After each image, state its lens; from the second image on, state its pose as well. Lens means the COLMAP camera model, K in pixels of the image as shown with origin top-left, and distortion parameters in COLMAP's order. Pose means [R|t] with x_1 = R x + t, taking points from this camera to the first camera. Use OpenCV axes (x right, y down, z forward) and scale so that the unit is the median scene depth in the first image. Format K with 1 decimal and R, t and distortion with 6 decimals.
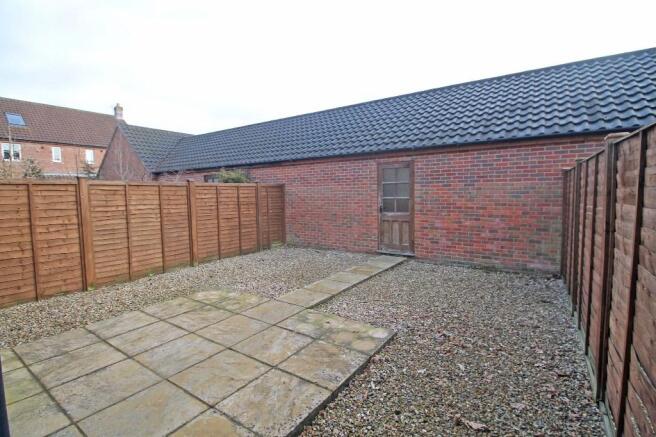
lens RADIAL K [[316.5, 0, 328.0], [0, 316.5, 218.5], [0, 0, 1]] dist [0.000080, 0.000184]
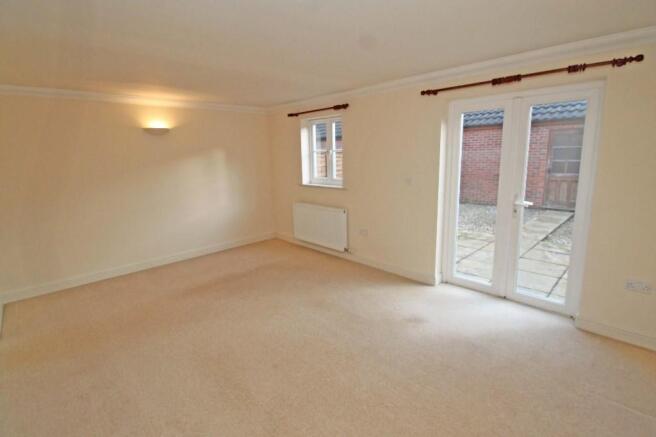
lens RADIAL K [[316.5, 0, 328.0], [0, 316.5, 218.5], [0, 0, 1]] dist [0.000080, 0.000184]
pose [[0.983631, 0.033540, -0.177047, -0.420898], [-0.012852, 0.993081, 0.116727, 0.020020], [0.179737, -0.112541, 0.977256, -0.298656]]
